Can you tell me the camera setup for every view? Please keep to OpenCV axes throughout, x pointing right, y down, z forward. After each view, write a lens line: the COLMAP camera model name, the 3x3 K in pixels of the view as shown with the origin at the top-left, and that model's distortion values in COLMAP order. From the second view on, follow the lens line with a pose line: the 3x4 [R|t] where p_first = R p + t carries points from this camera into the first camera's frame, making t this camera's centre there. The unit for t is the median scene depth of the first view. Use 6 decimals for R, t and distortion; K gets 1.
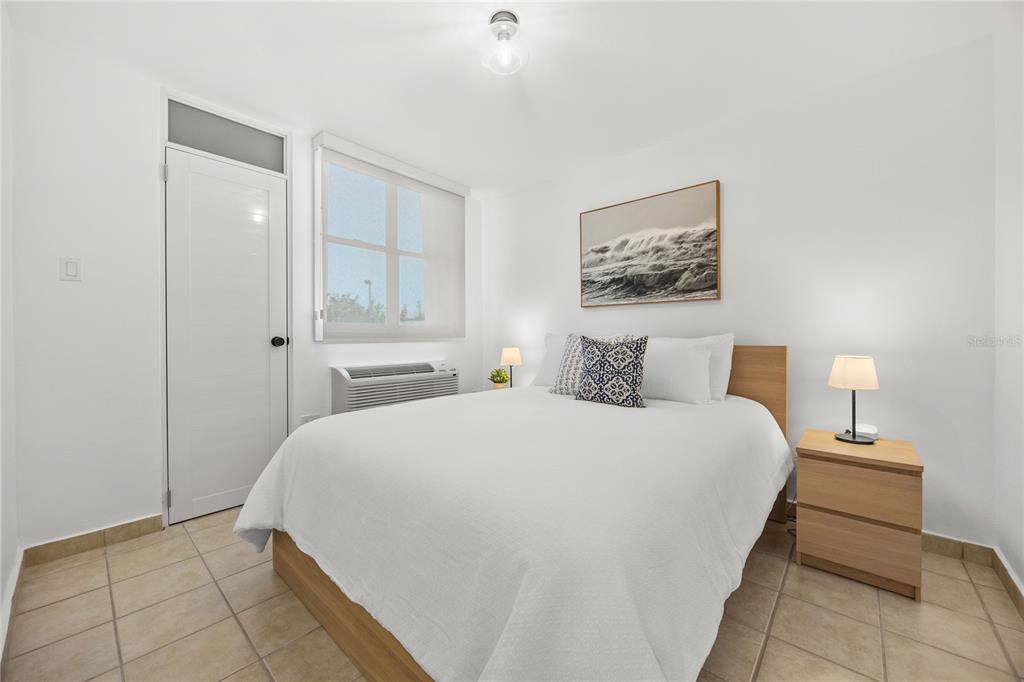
lens RADIAL K [[397.0, 0, 512.6], [0, 397.0, 342.8], [0, 0, 1]] dist [-0.004041, 0.000386]
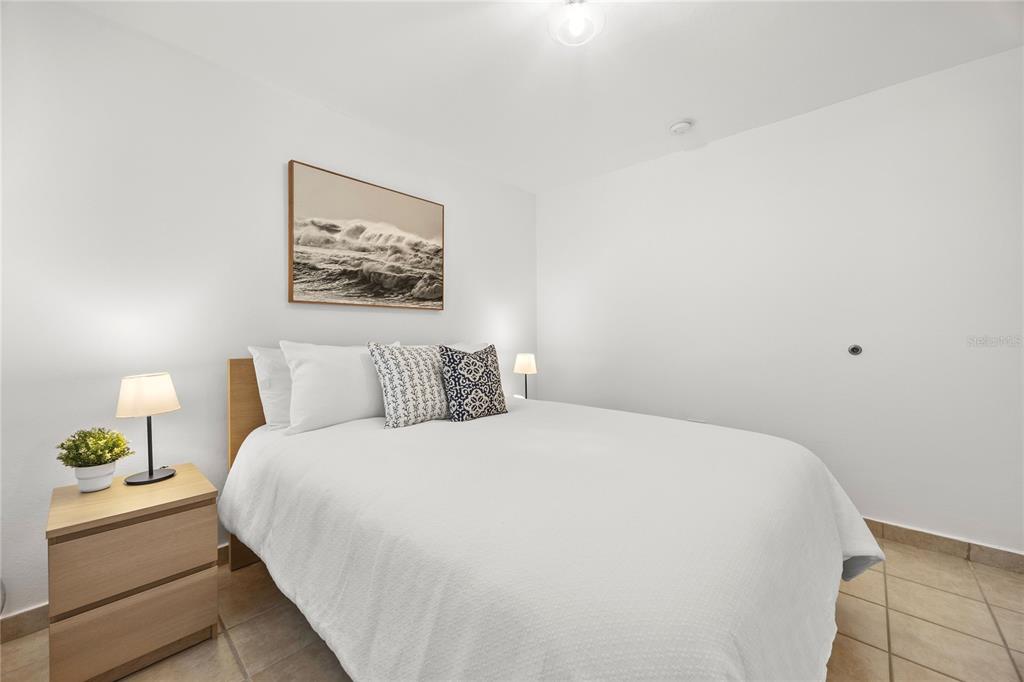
lens RADIAL K [[397.0, 0, 513.0], [0, 397.0, 335.1], [0, 0, 1]] dist [-0.004041, 0.000386]
pose [[0.024554, -0.006806, 0.999675, -0.563531], [0.002107, 0.999975, 0.006757, -0.042475], [-0.999696, 0.001940, 0.024568, 0.711001]]
